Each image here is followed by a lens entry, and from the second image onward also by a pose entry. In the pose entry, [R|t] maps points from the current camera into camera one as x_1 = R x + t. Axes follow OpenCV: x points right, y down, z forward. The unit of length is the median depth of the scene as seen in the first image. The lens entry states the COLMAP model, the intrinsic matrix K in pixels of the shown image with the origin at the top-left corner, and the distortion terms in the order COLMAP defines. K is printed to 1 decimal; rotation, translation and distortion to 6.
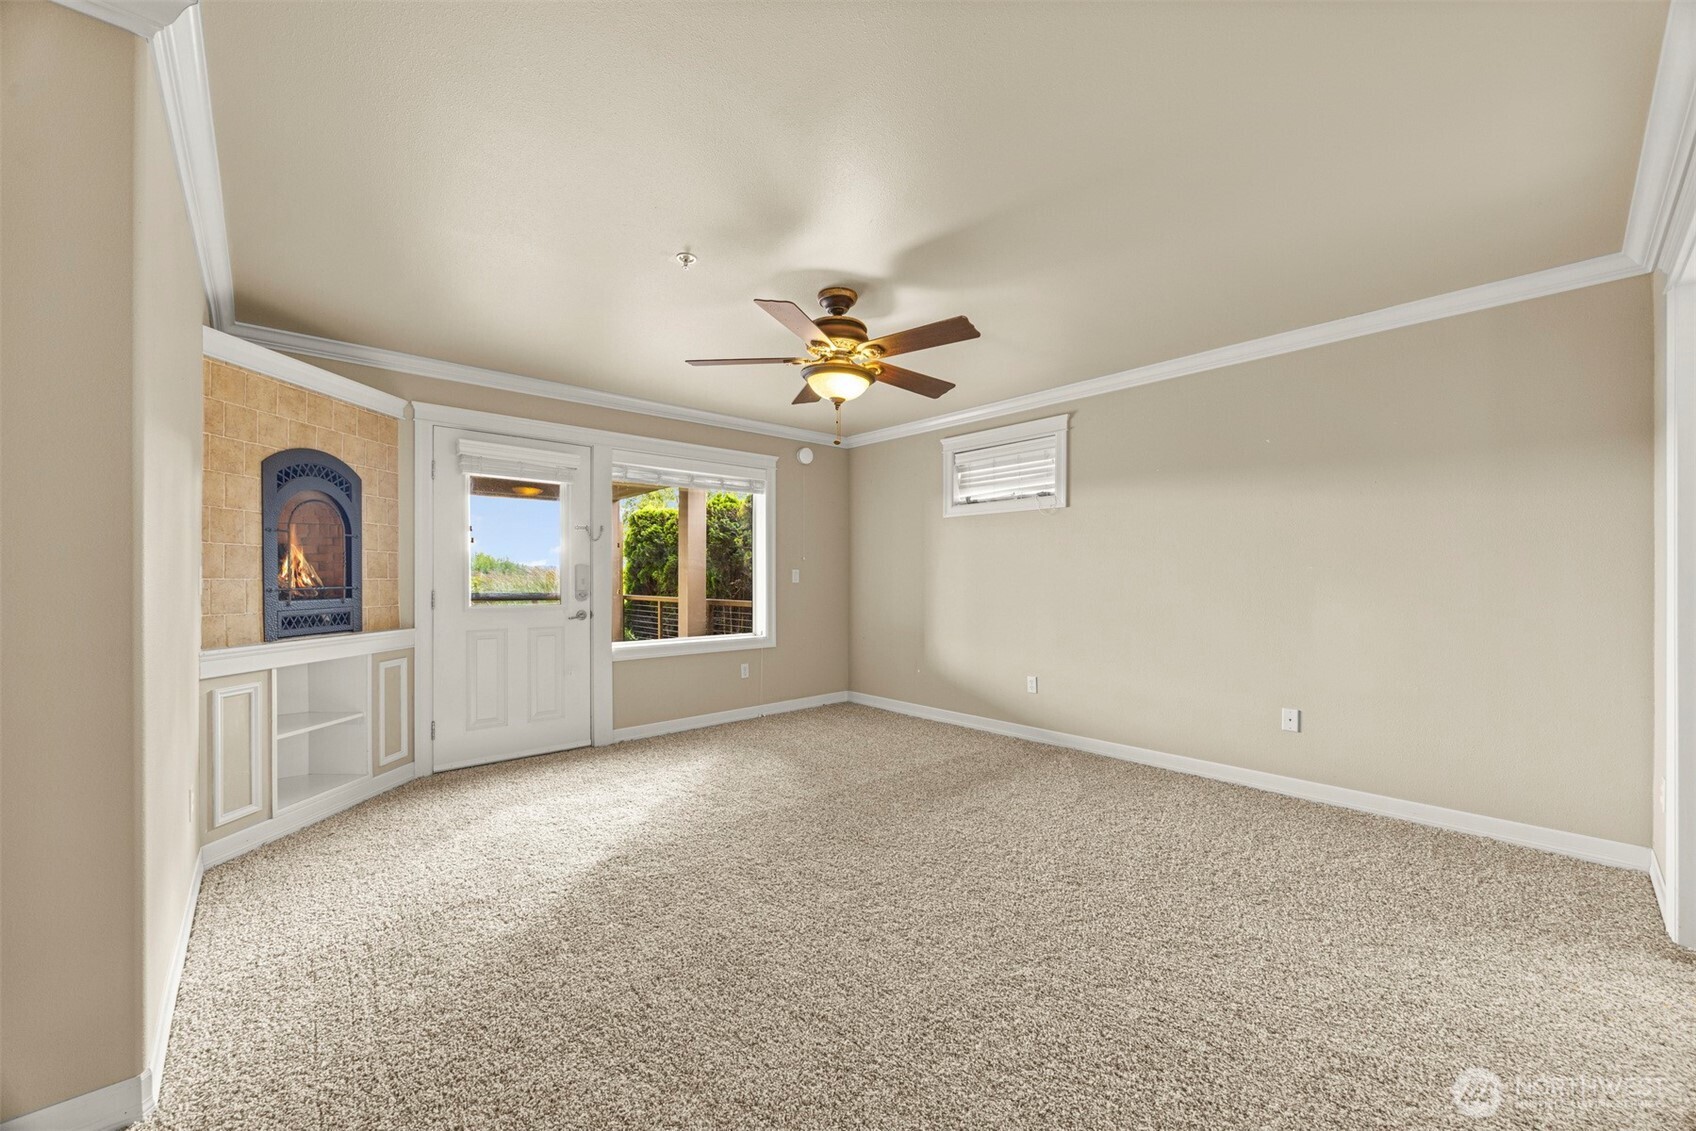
lens RADIAL K [[641.8, 0, 847.9], [0, 641.8, 579.0], [0, 0, 1]] dist [-0.003922, 0.000231]
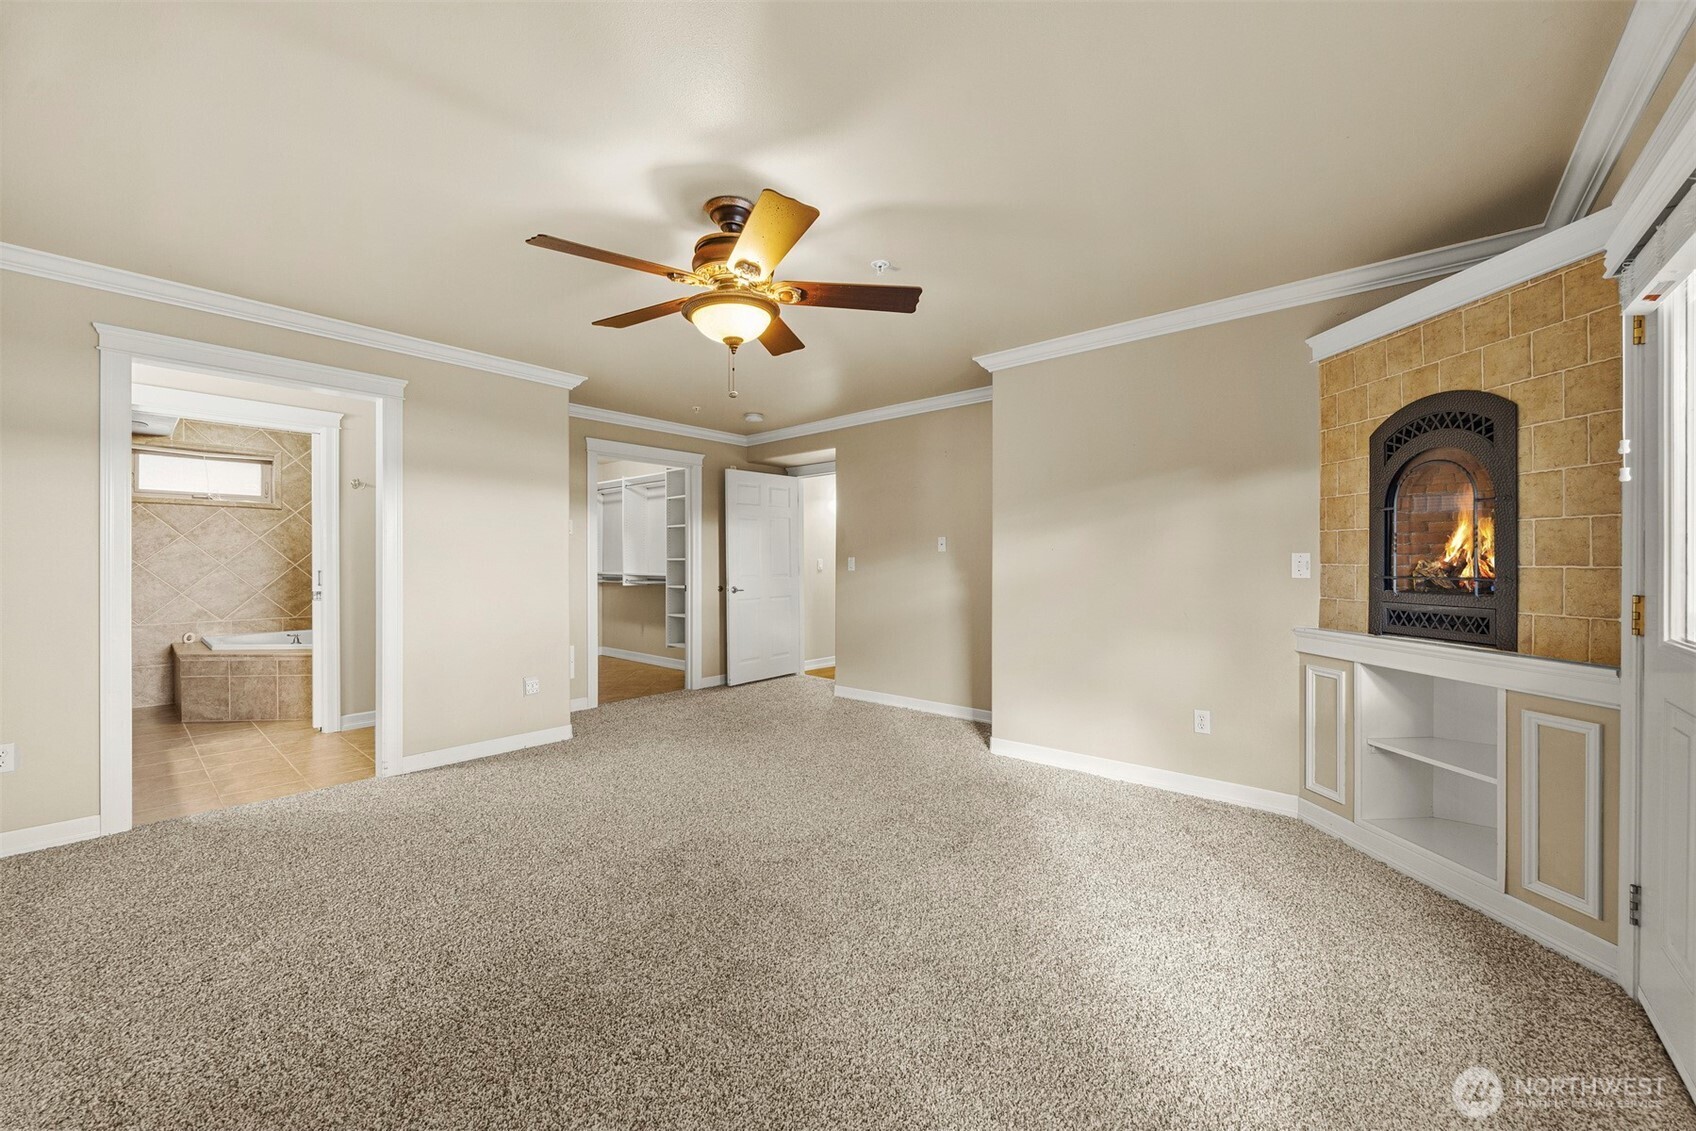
lens RADIAL K [[641.8, 0, 844.4], [0, 641.8, 564.4], [0, 0, 1]] dist [-0.003922, 0.000231]
pose [[-0.993120, 0.003032, -0.117064, -0.047124], [0.002085, 0.999964, 0.008218, -0.008197], [0.117085, 0.007917, -0.993090, 1.501106]]
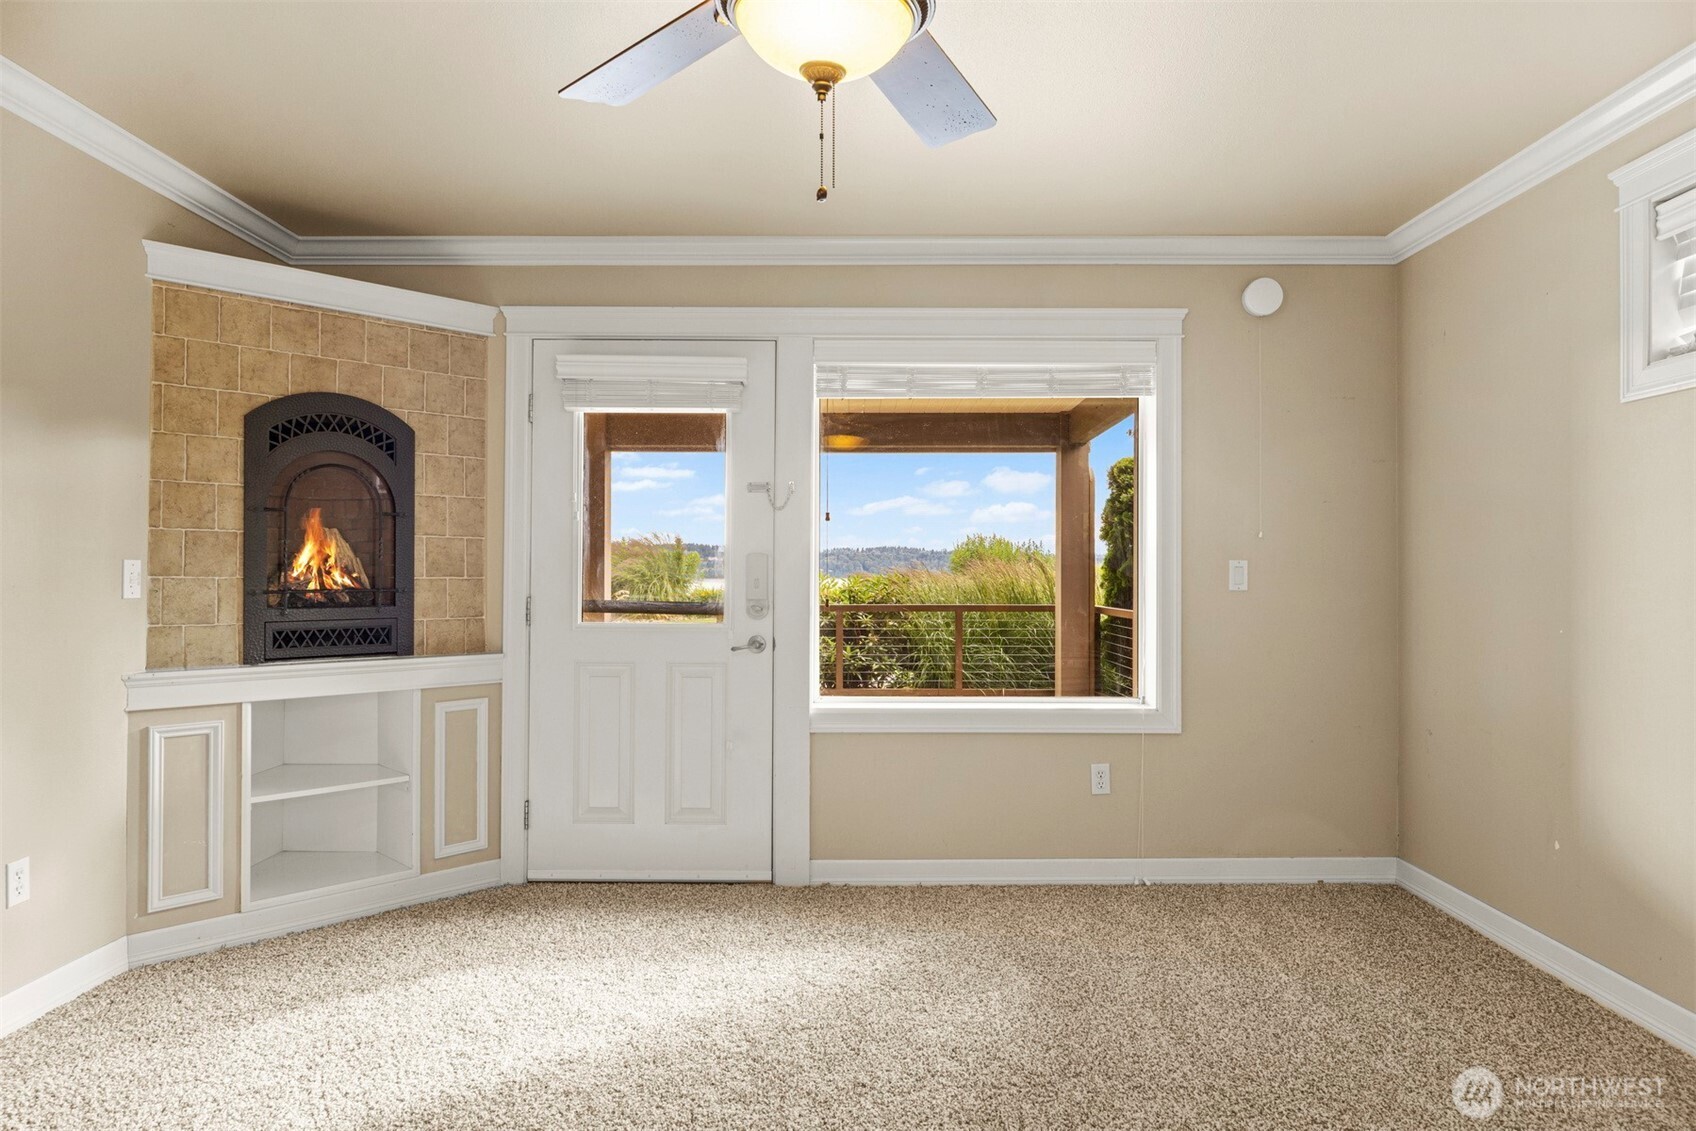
lens RADIAL K [[1020.8, 0, 853.7], [0, 1020.8, 562.9], [0, 0, 1]] dist [-0.010100, 0.003892]
pose [[0.743652, -0.004869, -0.668549, 0.302963], [-0.004986, 0.999905, -0.012829, -0.004107], [0.668548, 0.012874, 0.743557, 0.498237]]
